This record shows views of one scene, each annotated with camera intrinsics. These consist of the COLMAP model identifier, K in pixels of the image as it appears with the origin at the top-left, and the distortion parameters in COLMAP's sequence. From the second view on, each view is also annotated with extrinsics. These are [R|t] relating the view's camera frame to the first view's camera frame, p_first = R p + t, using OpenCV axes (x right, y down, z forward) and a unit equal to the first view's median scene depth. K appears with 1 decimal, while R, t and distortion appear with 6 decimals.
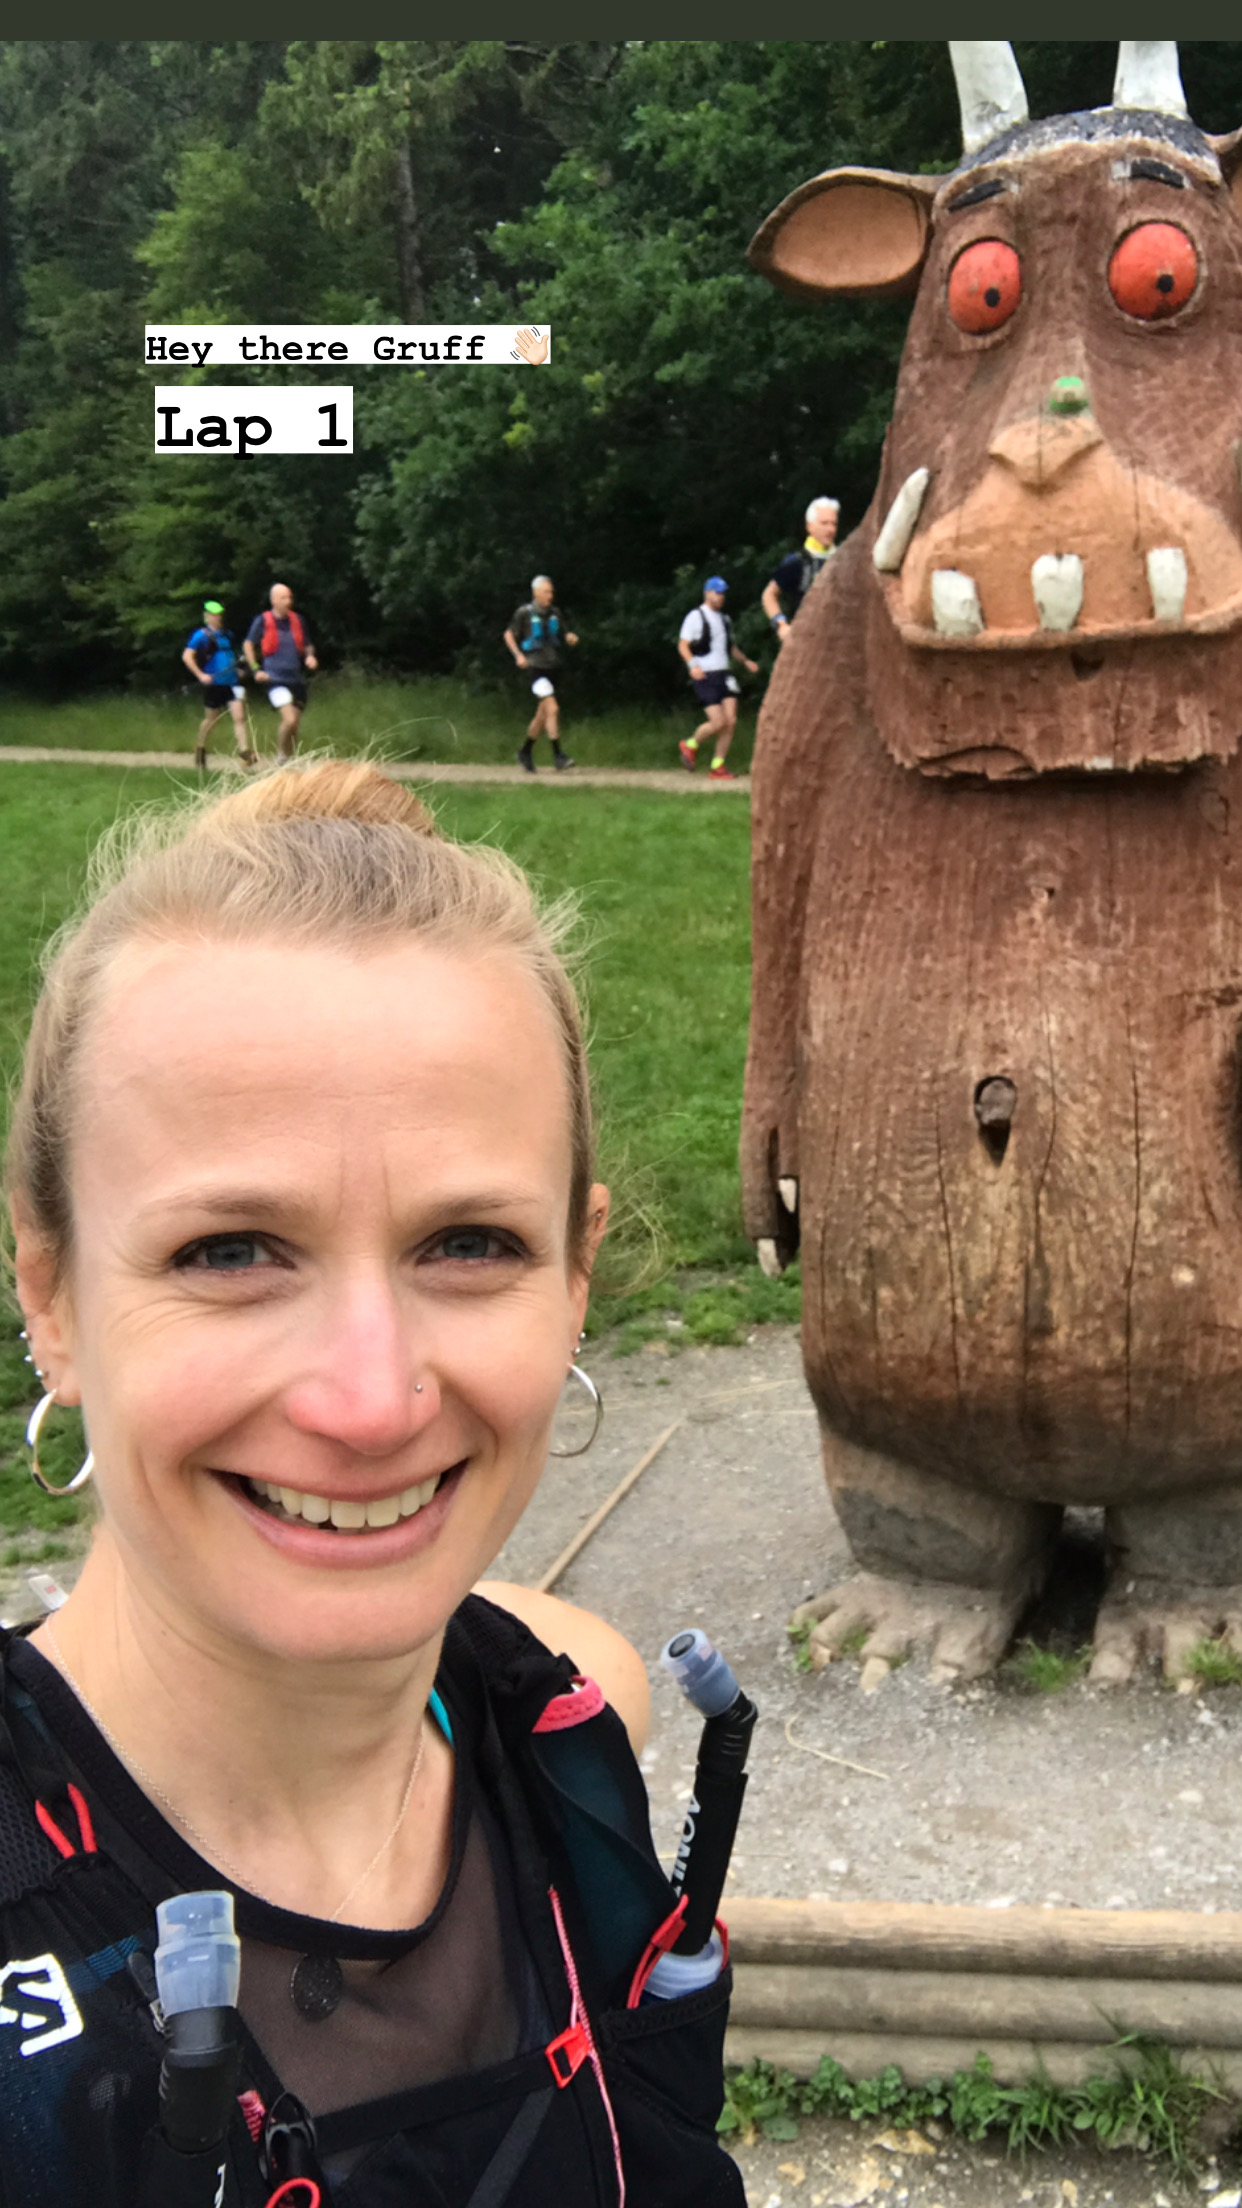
lens RADIAL K [[2272.8, 0, 689.8], [0, 2272.8, 1246.1], [0, 0, 1]] dist [0.007794, 0.000000]
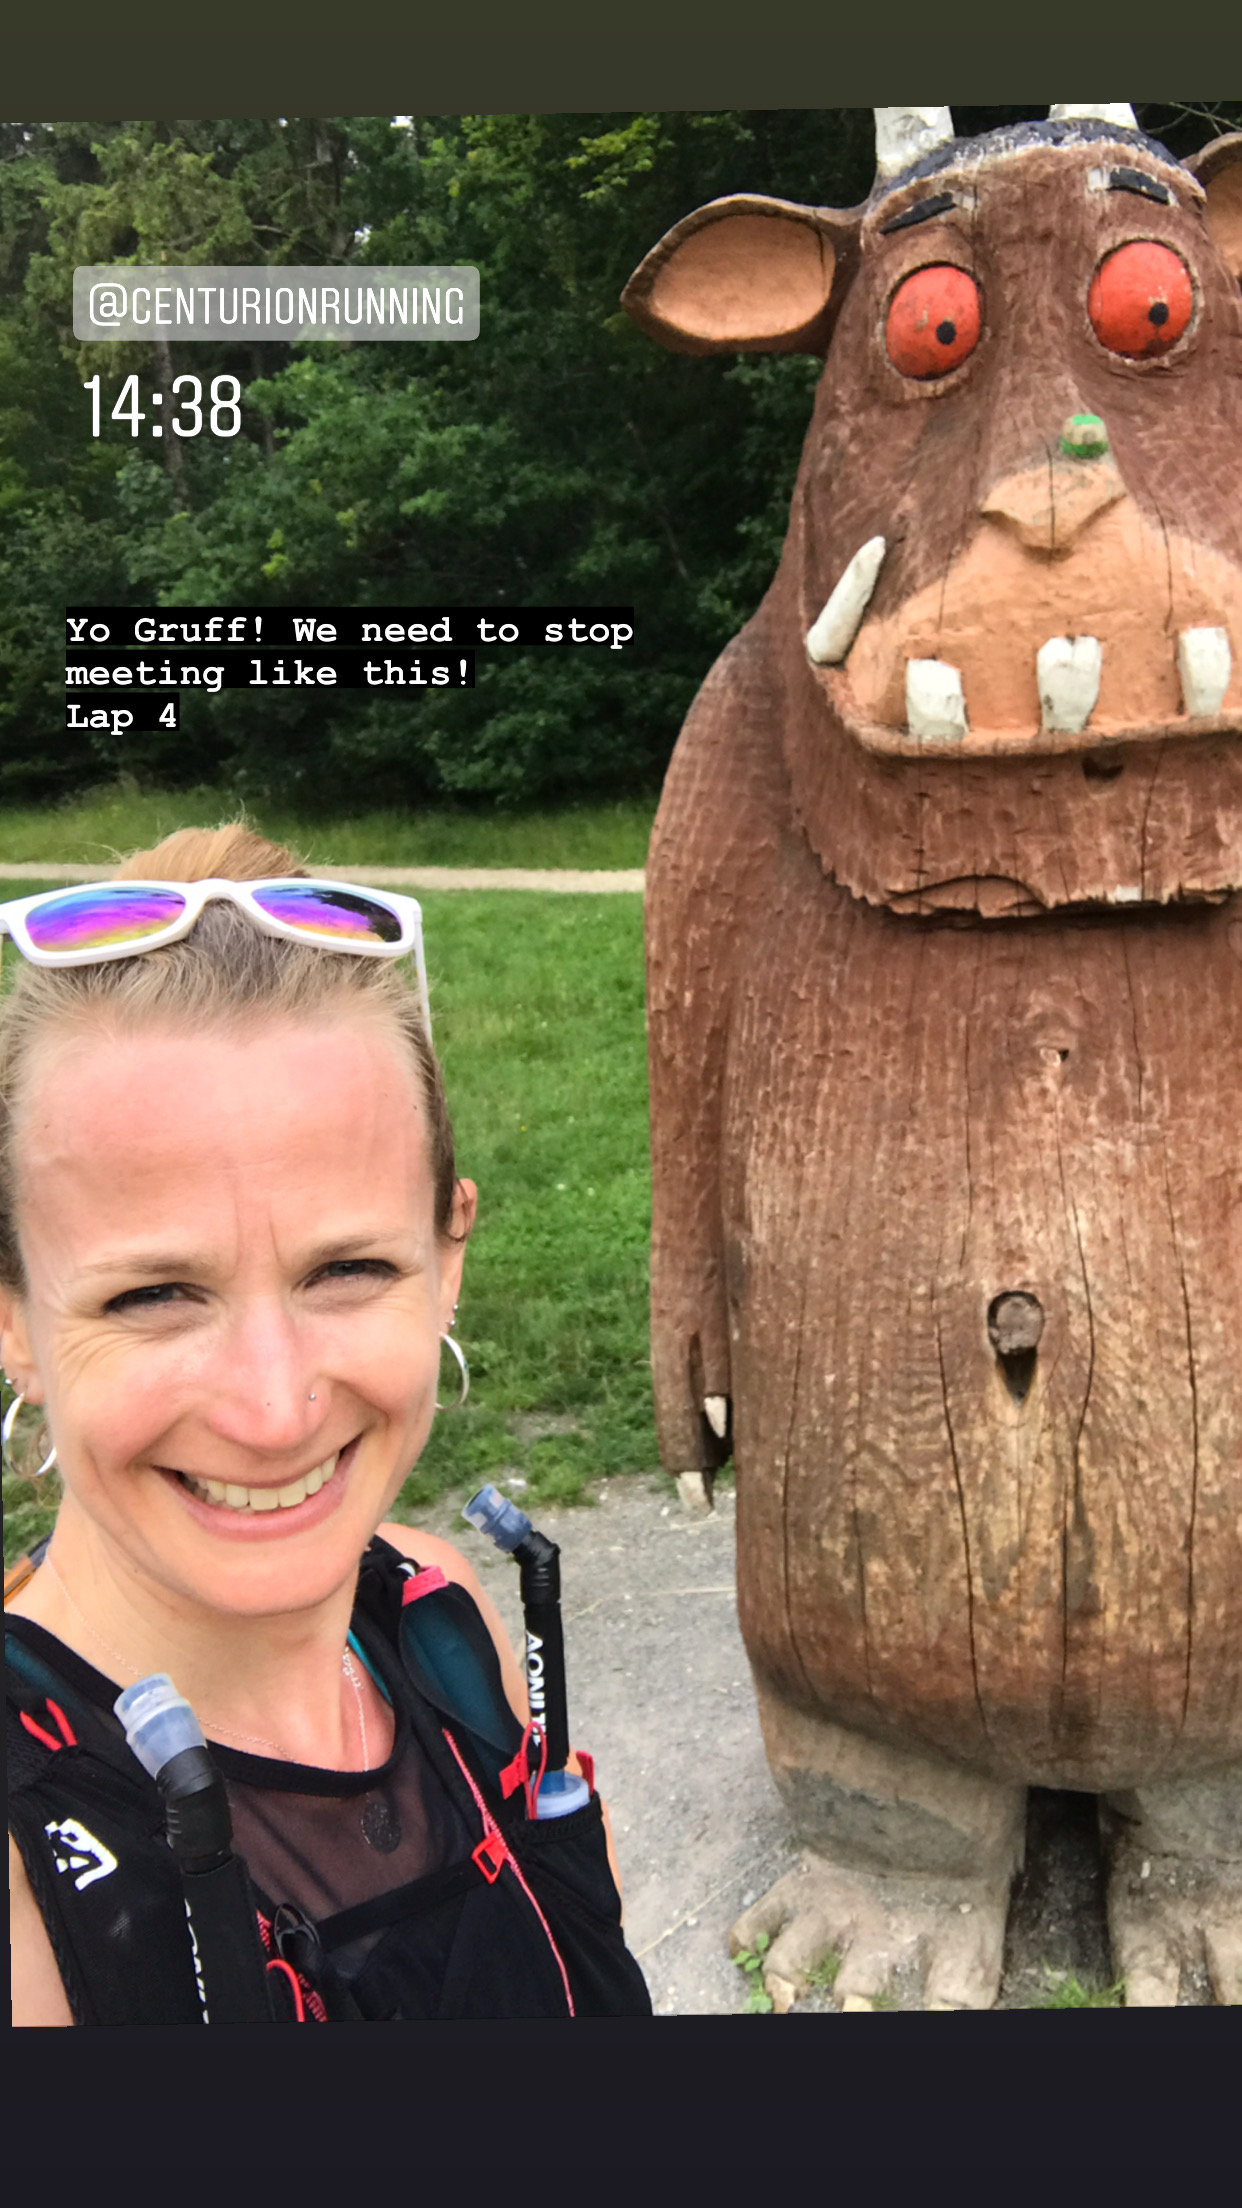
lens RADIAL K [[2052.1, 0, 658.5], [0, 2052.1, 1123.4], [0, 0, 1]] dist [-0.000192, 0.000000]
pose [[0.993854, -0.038416, 0.103820, -0.056993], [0.046456, 0.996012, -0.076173, -0.082629], [-0.100479, 0.080527, 0.991675, 0.301885]]
